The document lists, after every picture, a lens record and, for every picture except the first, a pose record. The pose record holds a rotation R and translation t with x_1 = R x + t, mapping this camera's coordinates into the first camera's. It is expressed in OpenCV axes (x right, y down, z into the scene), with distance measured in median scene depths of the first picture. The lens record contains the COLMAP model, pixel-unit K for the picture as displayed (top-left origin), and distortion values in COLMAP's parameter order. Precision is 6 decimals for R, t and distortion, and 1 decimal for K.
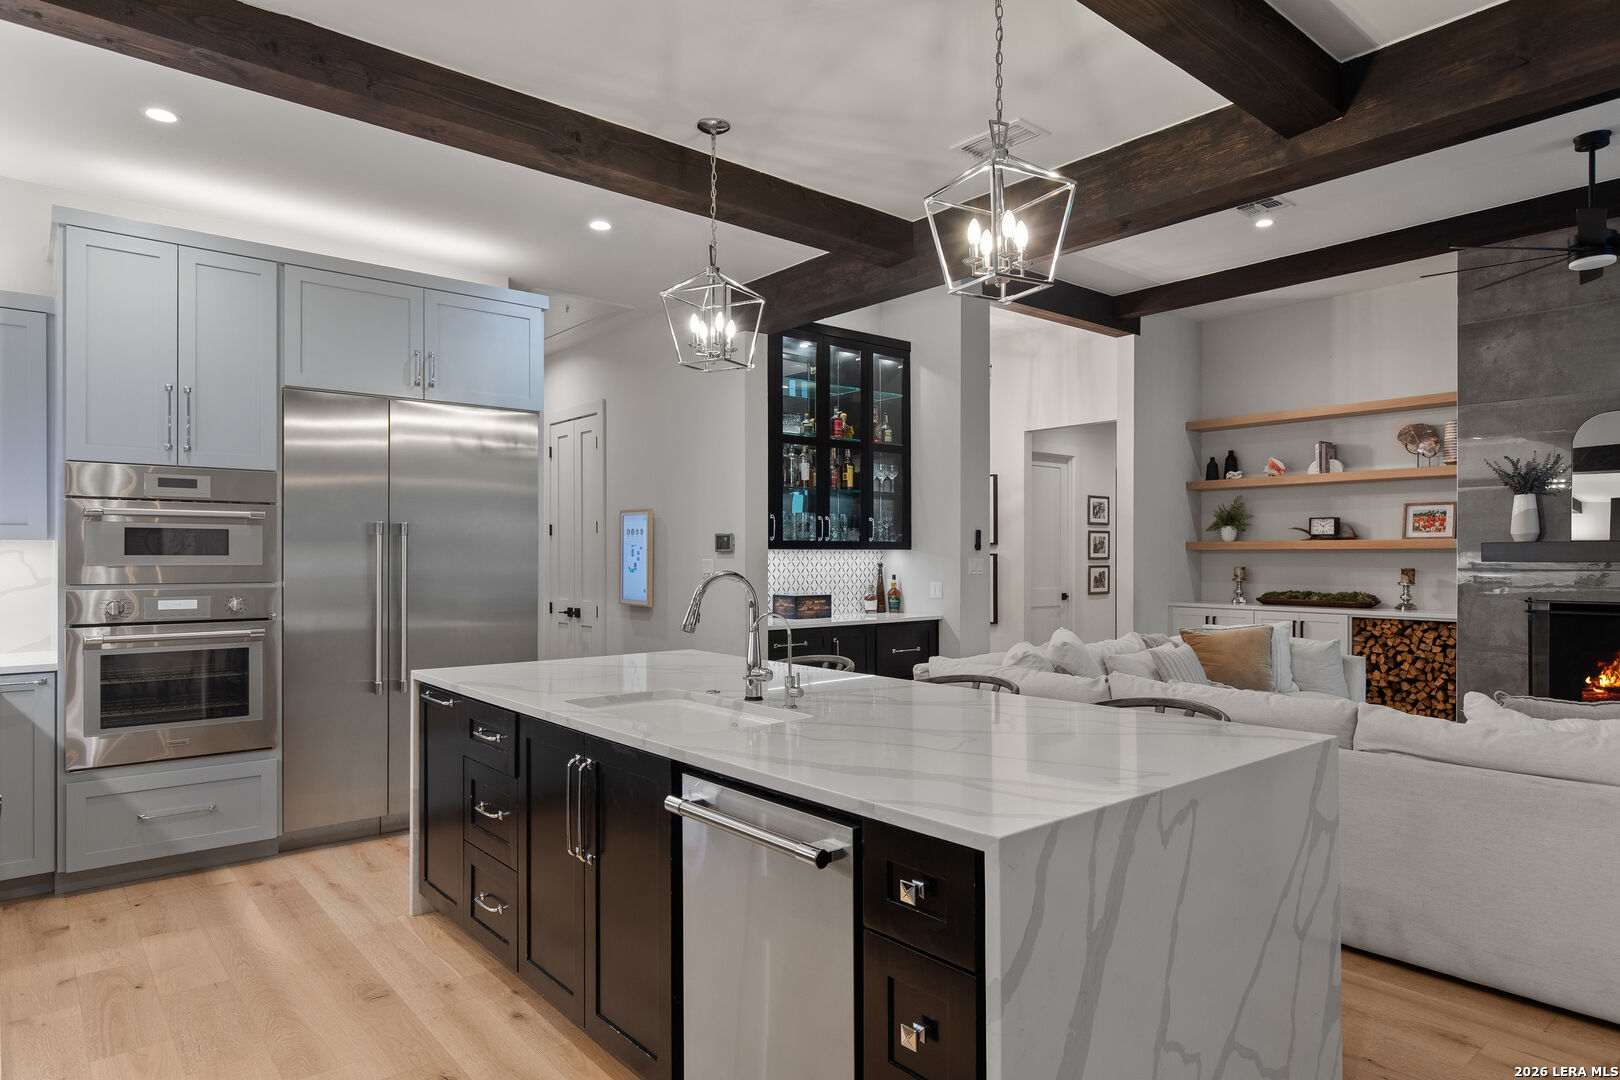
lens RADIAL K [[964.8, 0, 831.4], [0, 964.8, 555.3], [0, 0, 1]] dist [0.004885, -0.002154]
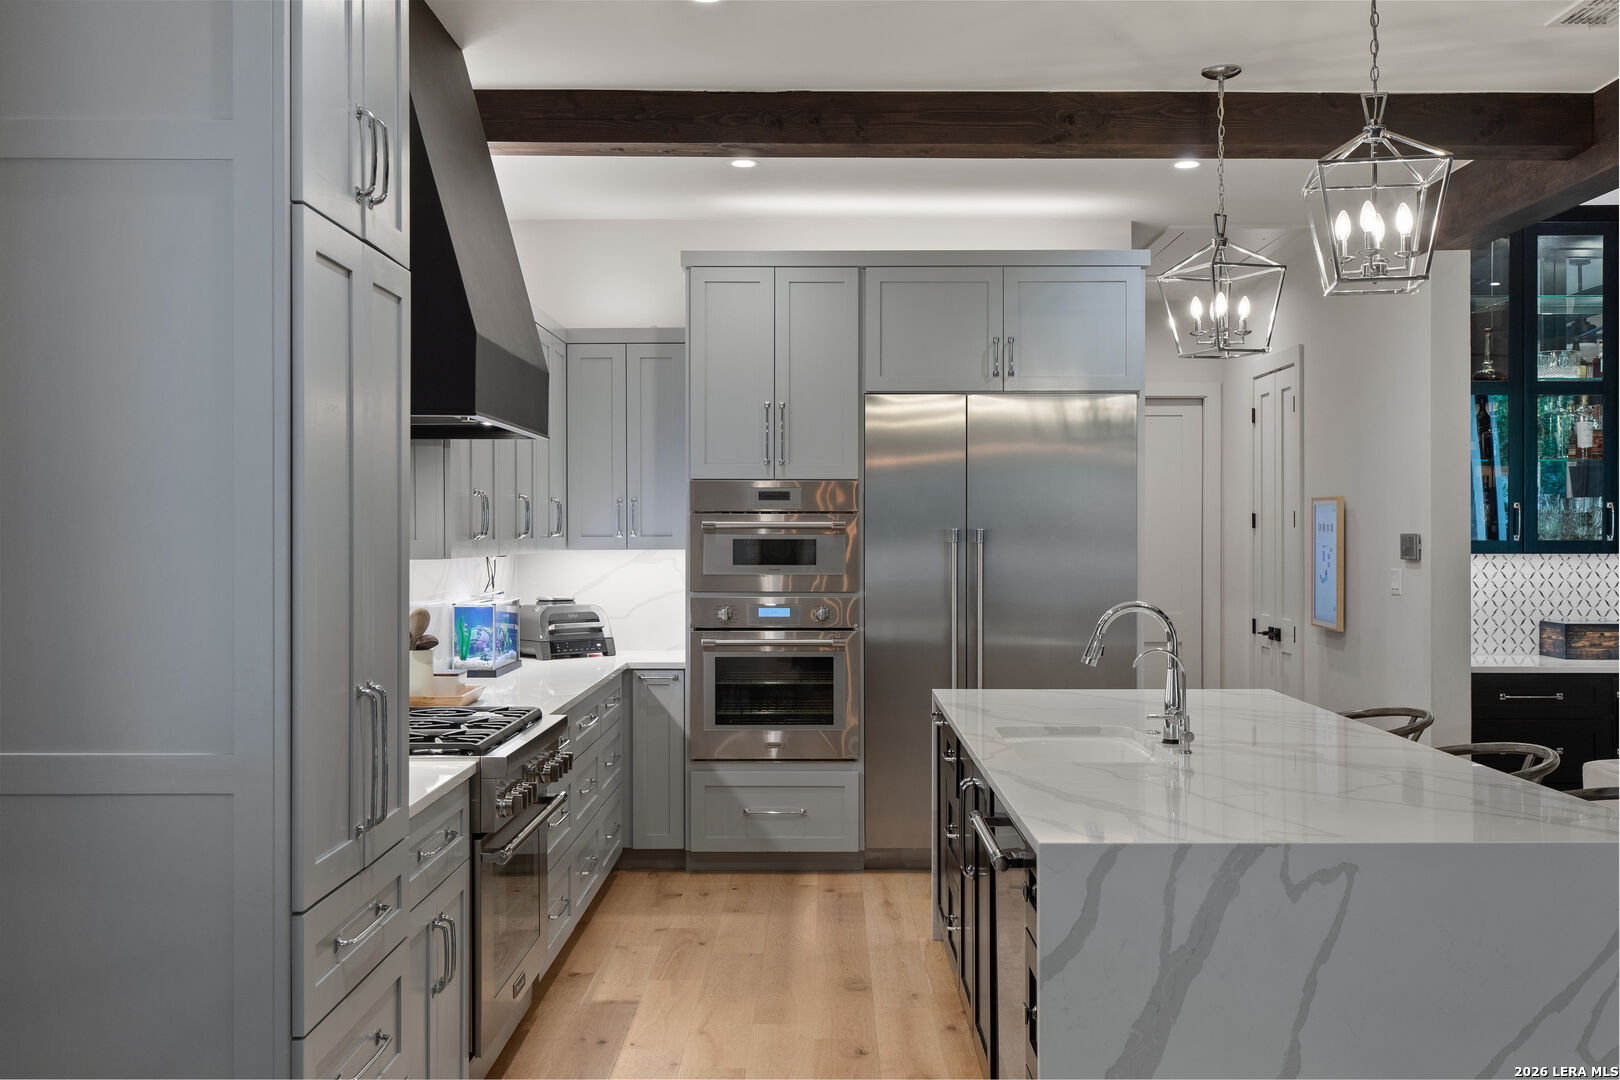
lens RADIAL K [[1567.9, 0, 811.2], [0, 1567.9, 532.1], [0, 0, 1]] dist [0.014813, 0.000000]
pose [[0.755974, 0.000403, -0.654602, 0.449121], [0.001119, 0.999998, 0.001908, -0.037696], [0.654601, -0.002175, 0.755972, -0.246781]]
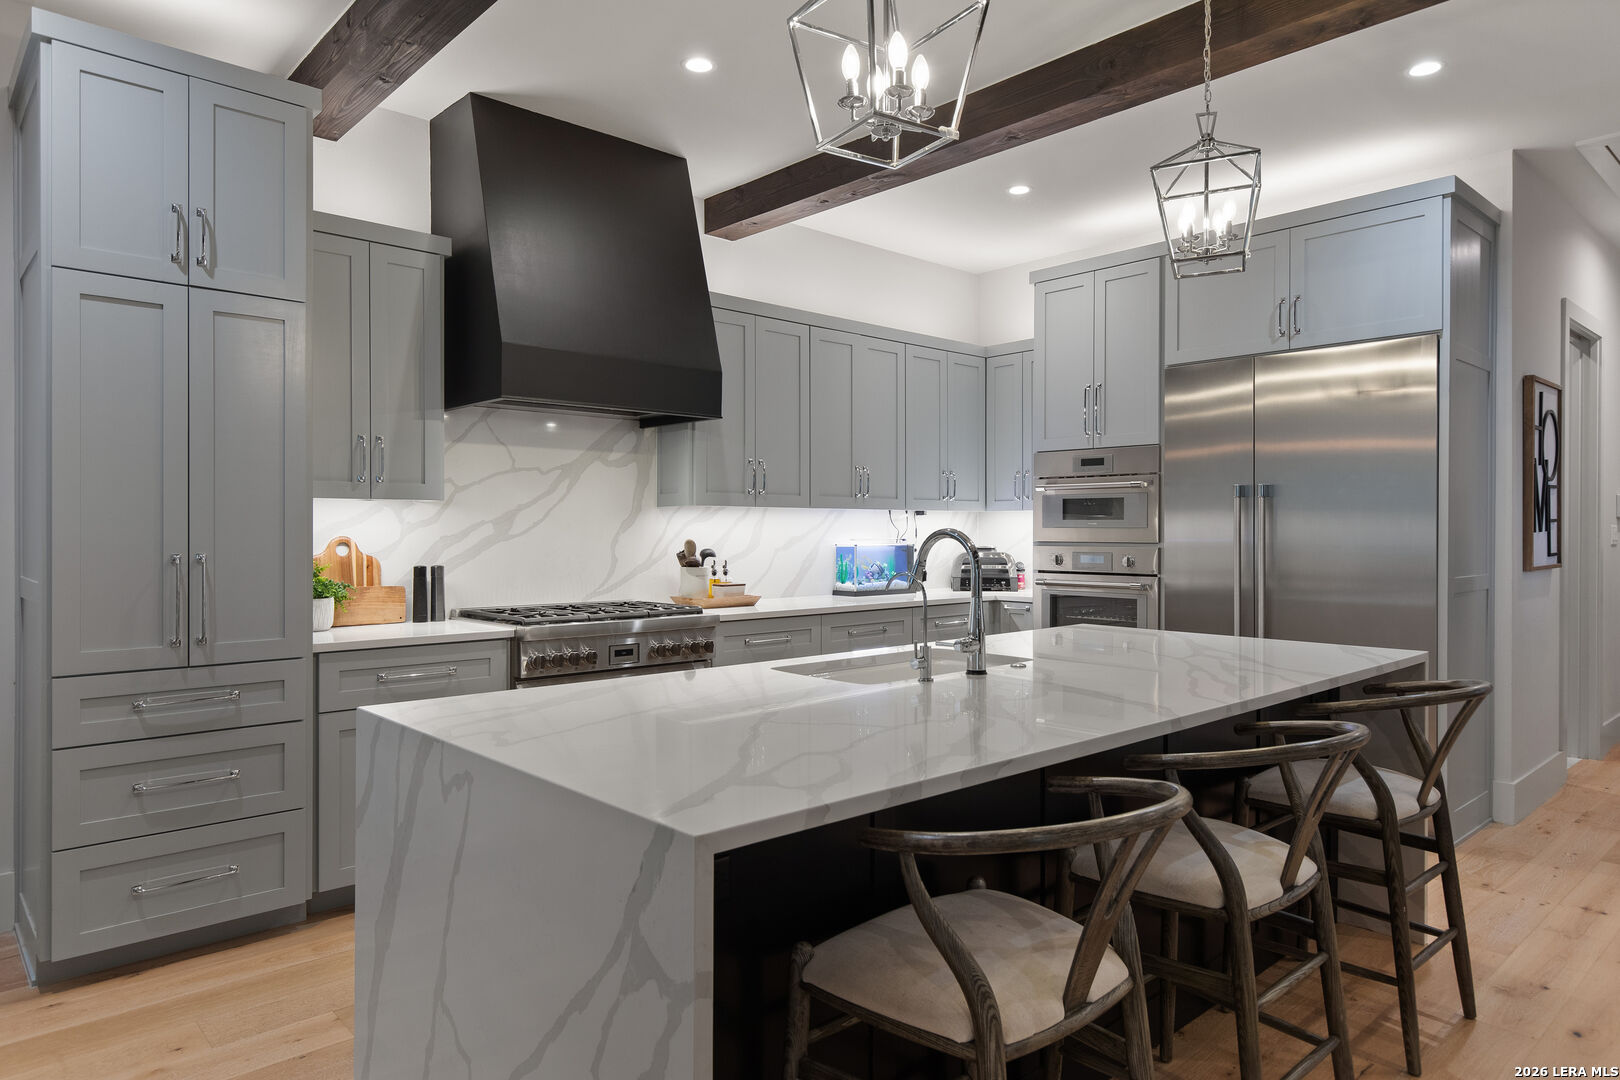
lens RADIAL K [[1002.5, 0, 811.3], [0, 1002.5, 535.0], [0, 0, 1]] dist [0.004208, -0.001445]
pose [[0.037202, 0.005645, -0.999292, 0.590120], [0.000279, 0.999984, 0.005660, 0.011861], [0.999308, -0.000489, 0.037200, 0.573693]]
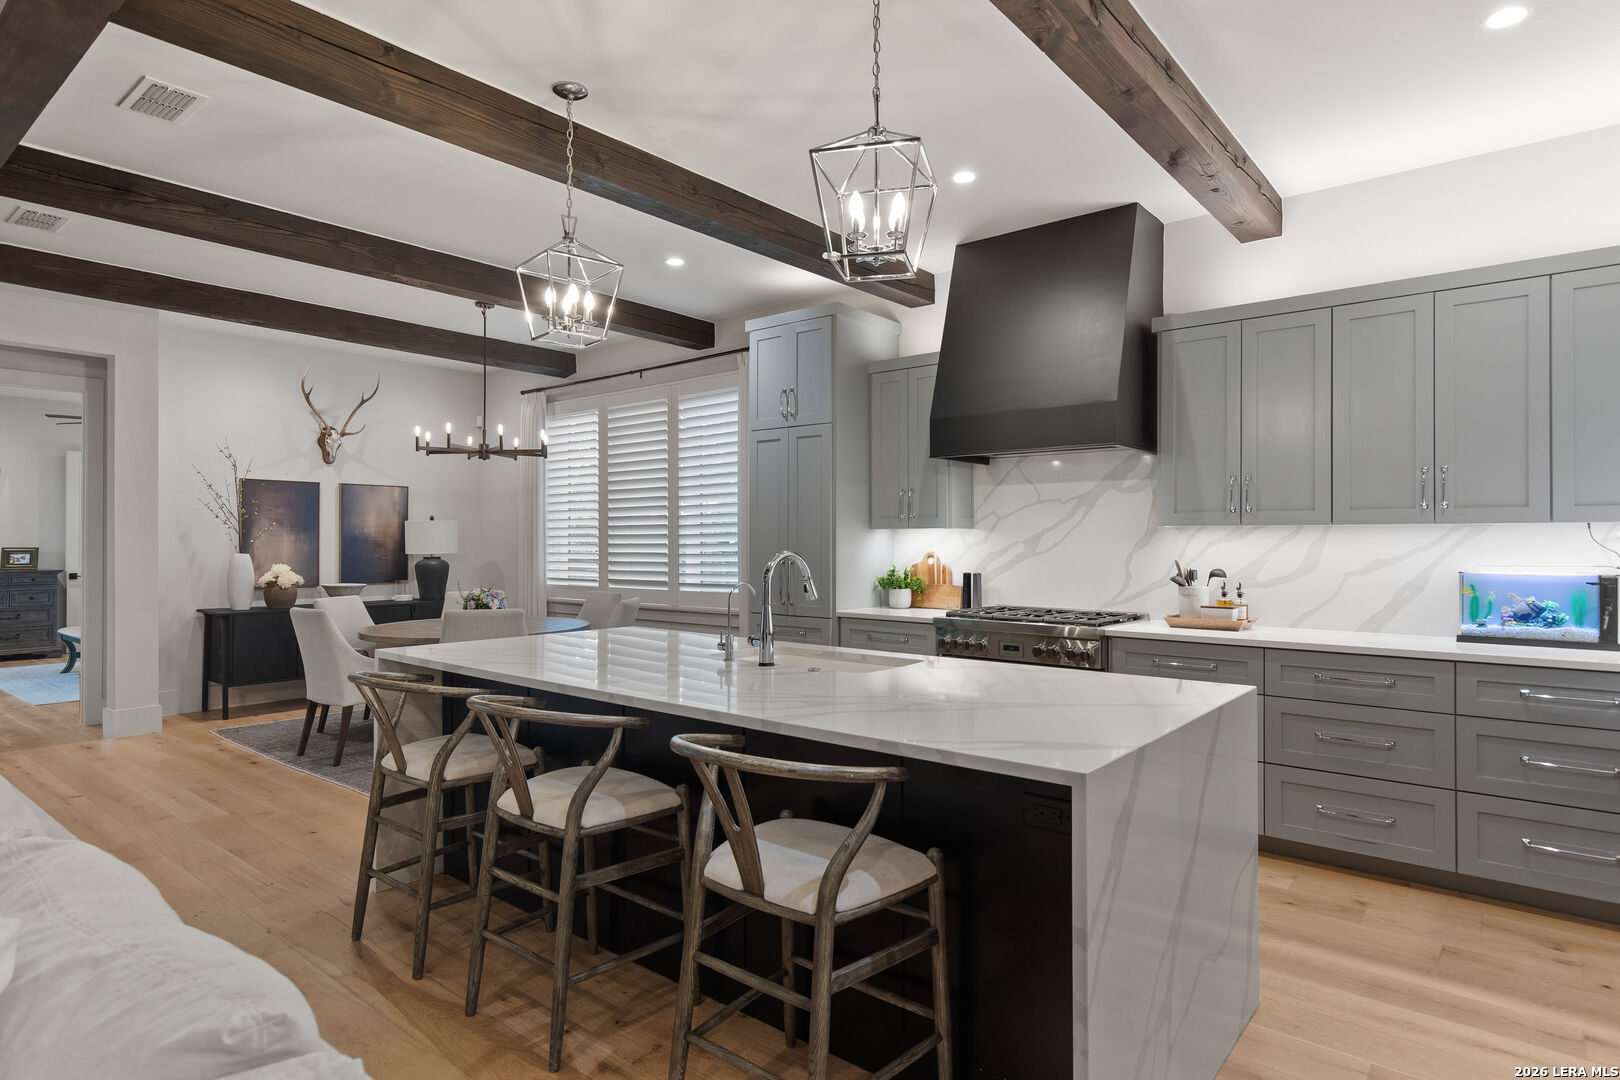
lens RADIAL K [[885.6, 0, 815.5], [0, 885.6, 534.6], [0, 0, 1]] dist [-0.004689, -0.000103]
pose [[-0.985753, -0.002560, -0.168177, 0.022984], [-0.001283, 0.999969, -0.007705, 0.003079], [0.168192, -0.007380, -0.985727, 1.441761]]
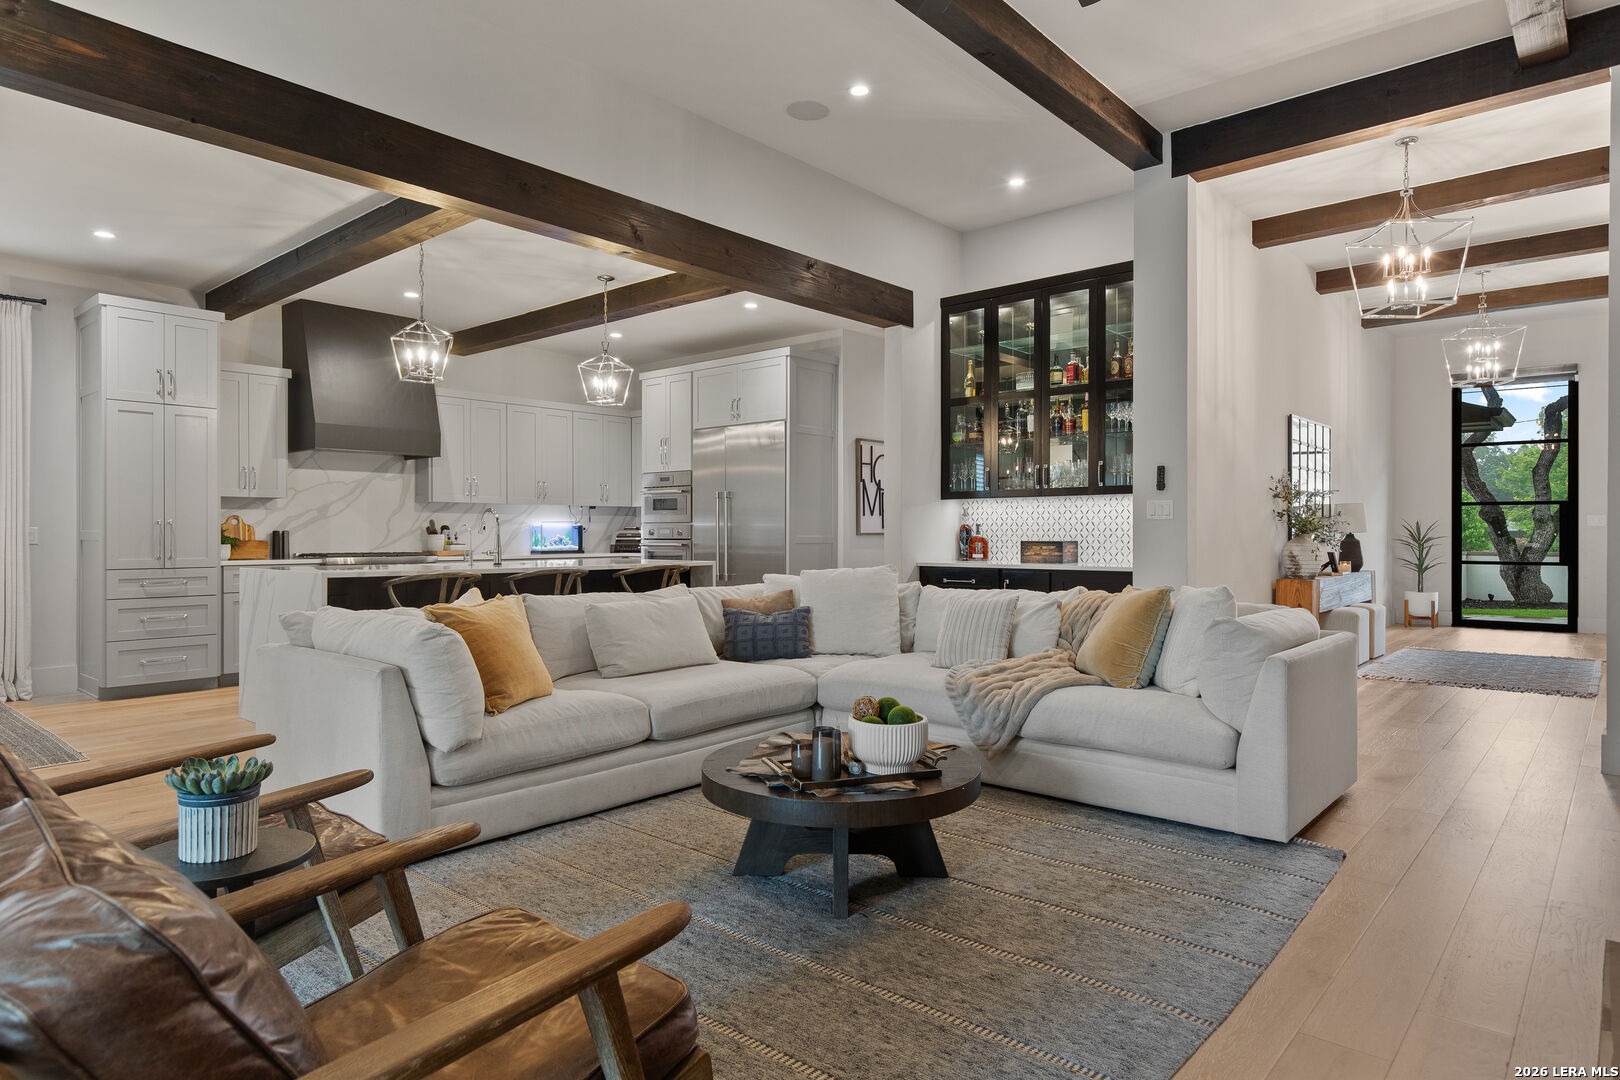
lens RADIAL K [[964.8, 0, 810.9], [0, 964.8, 533.1], [0, 0, 1]] dist [0.004885, -0.002154]
pose [[0.128672, 0.000540, -0.991687, 1.609397], [0.001250, 0.999999, 0.000706, 0.052145], [0.991686, -0.001330, 0.128671, 1.023933]]
